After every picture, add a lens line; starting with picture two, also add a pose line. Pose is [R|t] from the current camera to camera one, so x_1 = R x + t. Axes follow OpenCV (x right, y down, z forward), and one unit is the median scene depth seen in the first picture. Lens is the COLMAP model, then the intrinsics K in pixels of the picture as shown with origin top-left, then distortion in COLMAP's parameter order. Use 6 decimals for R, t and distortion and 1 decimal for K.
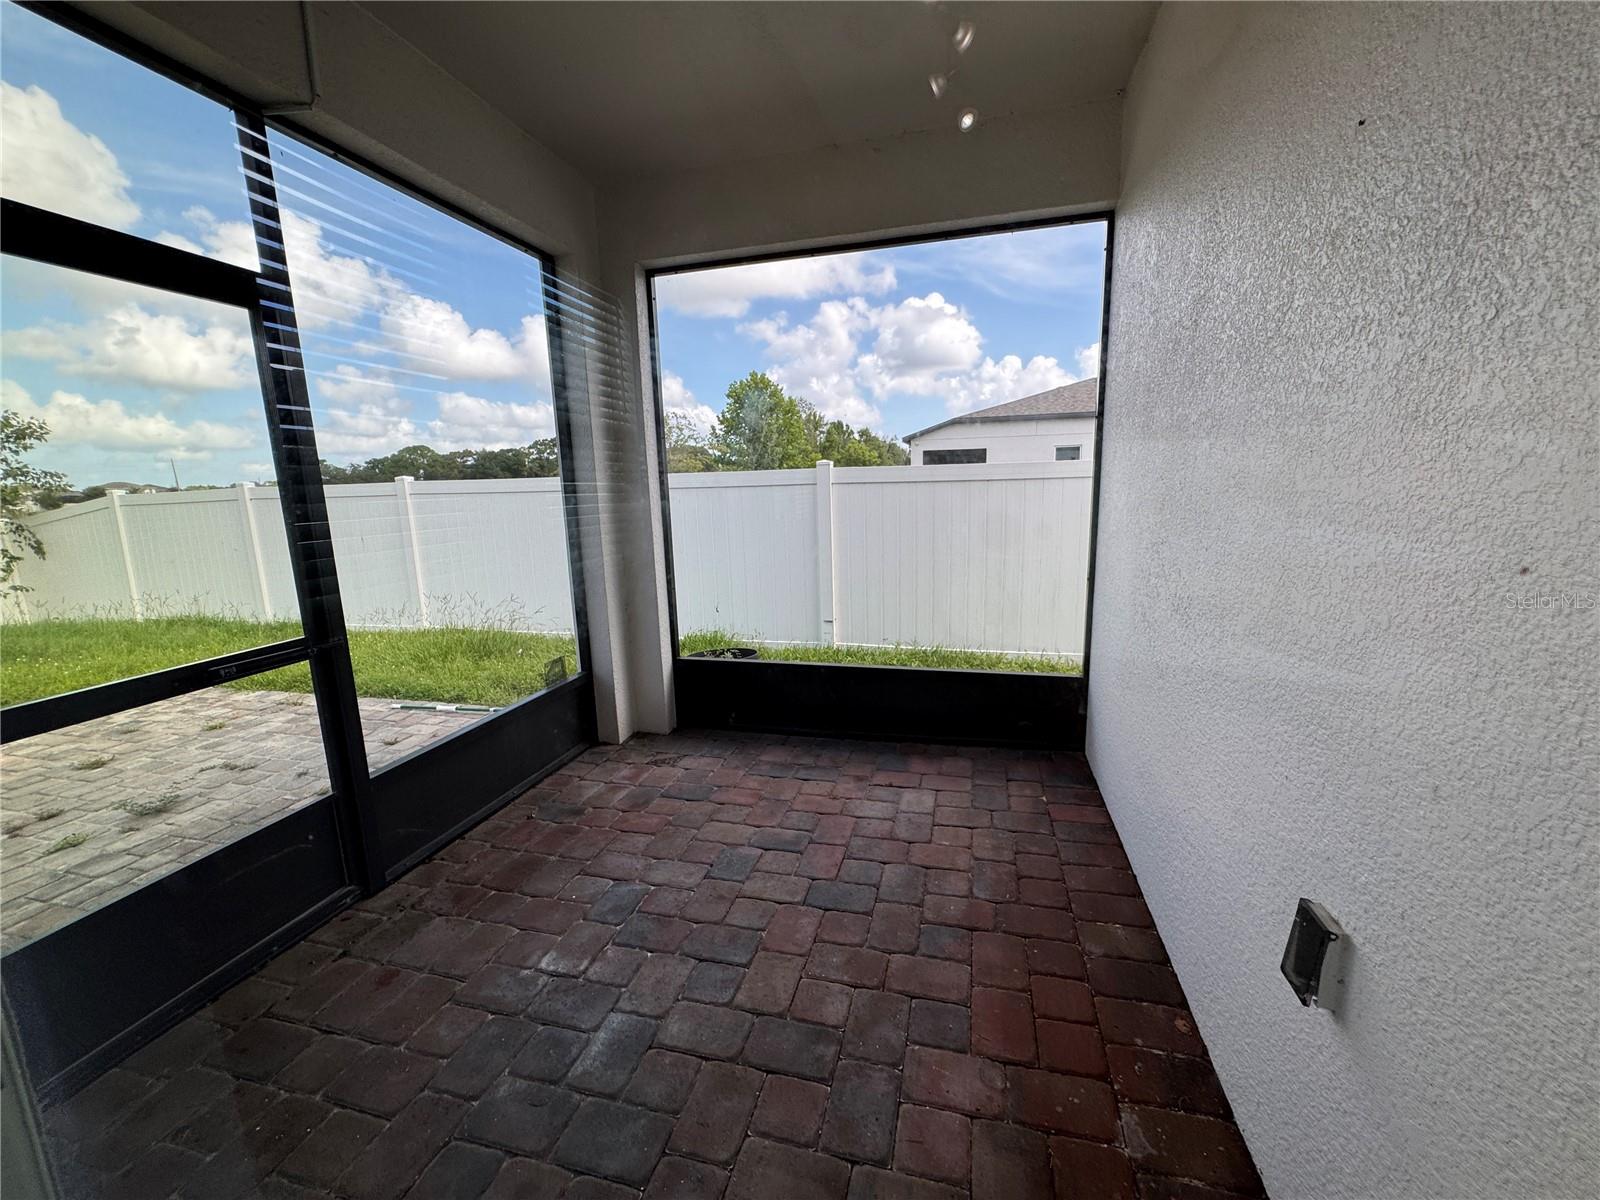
lens RADIAL K [[639.0, 0, 805.1], [0, 639.0, 596.7], [0, 0, 1]] dist [-0.001041, -0.000028]
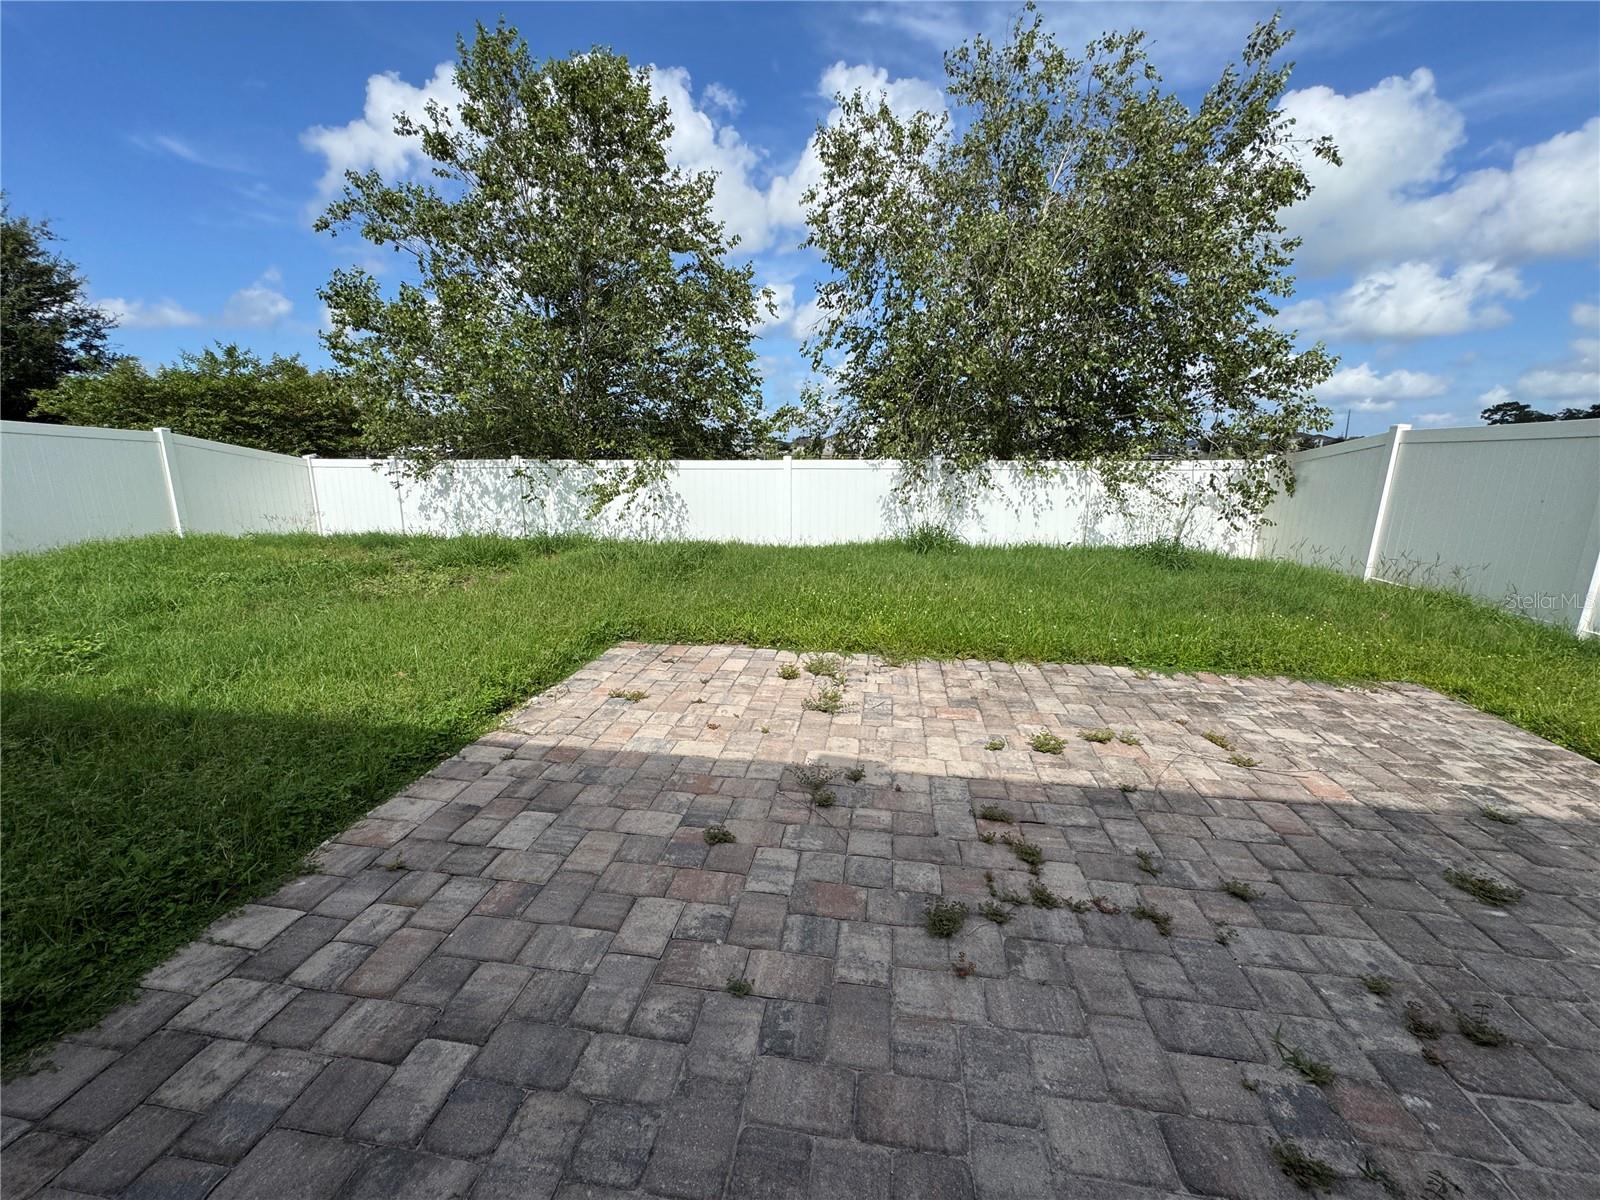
lens RADIAL K [[639.0, 0, 802.3], [0, 639.0, 600.6], [0, 0, 1]] dist [-0.001041, -0.000028]
pose [[0.108916, 0.264132, -0.958317, -0.277648], [-0.188631, 0.952028, 0.240960, 0.001254], [0.975990, 0.154524, 0.153514, 0.116972]]
